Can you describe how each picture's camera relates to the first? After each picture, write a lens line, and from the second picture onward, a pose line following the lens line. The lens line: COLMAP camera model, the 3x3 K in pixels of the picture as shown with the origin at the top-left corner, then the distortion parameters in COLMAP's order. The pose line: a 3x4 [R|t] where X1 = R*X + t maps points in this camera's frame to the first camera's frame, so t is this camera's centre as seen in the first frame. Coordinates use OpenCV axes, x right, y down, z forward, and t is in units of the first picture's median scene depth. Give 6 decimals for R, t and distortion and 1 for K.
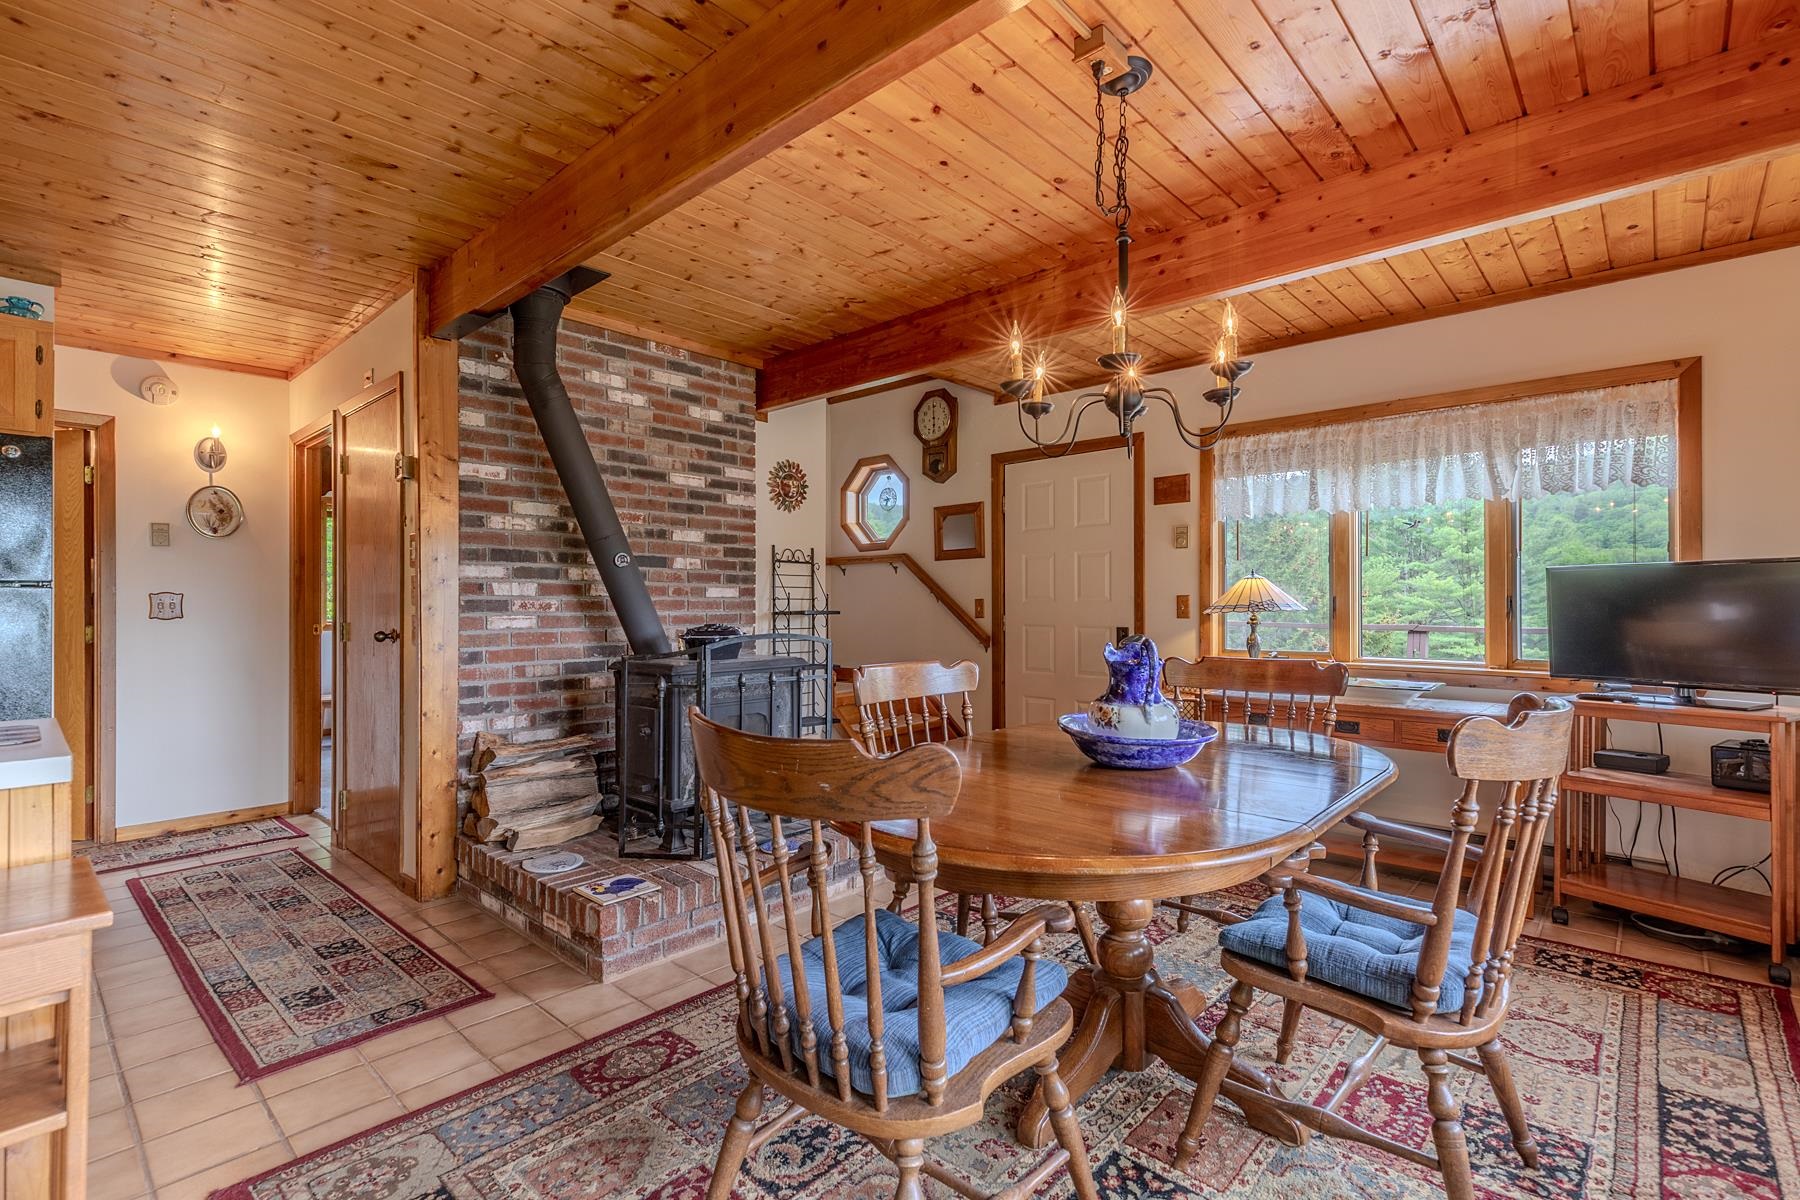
lens RADIAL K [[818.4, 0, 888.4], [0, 818.4, 601.0], [0, 0, 1]] dist [0.009536, -0.000415]
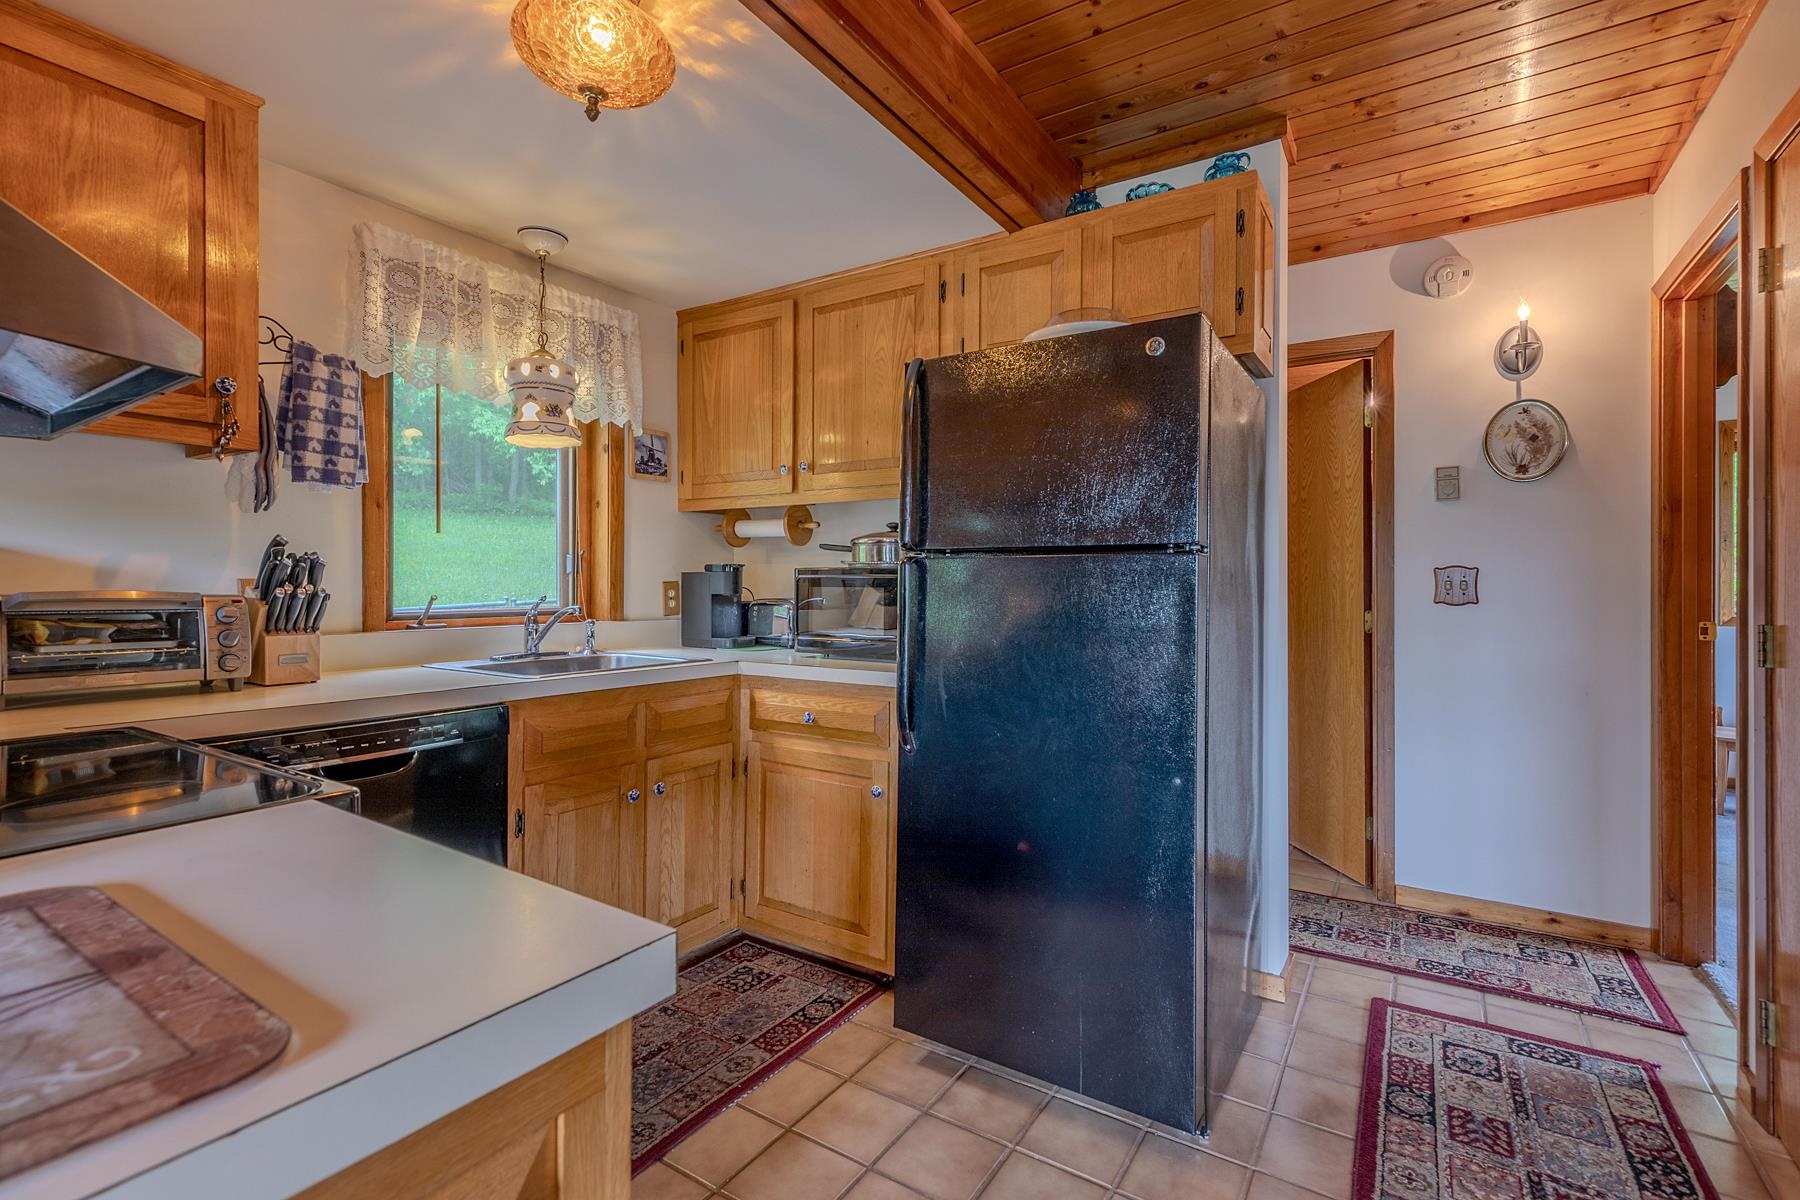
lens RADIAL K [[818.4, 0, 909.6], [0, 818.4, 581.9], [0, 0, 1]] dist [0.009536, -0.000415]
pose [[0.182711, 0.000001, -0.983167, -0.291347], [-0.001013, 0.999999, -0.000187, 0.003276], [0.983166, 0.001030, 0.182711, 0.438268]]
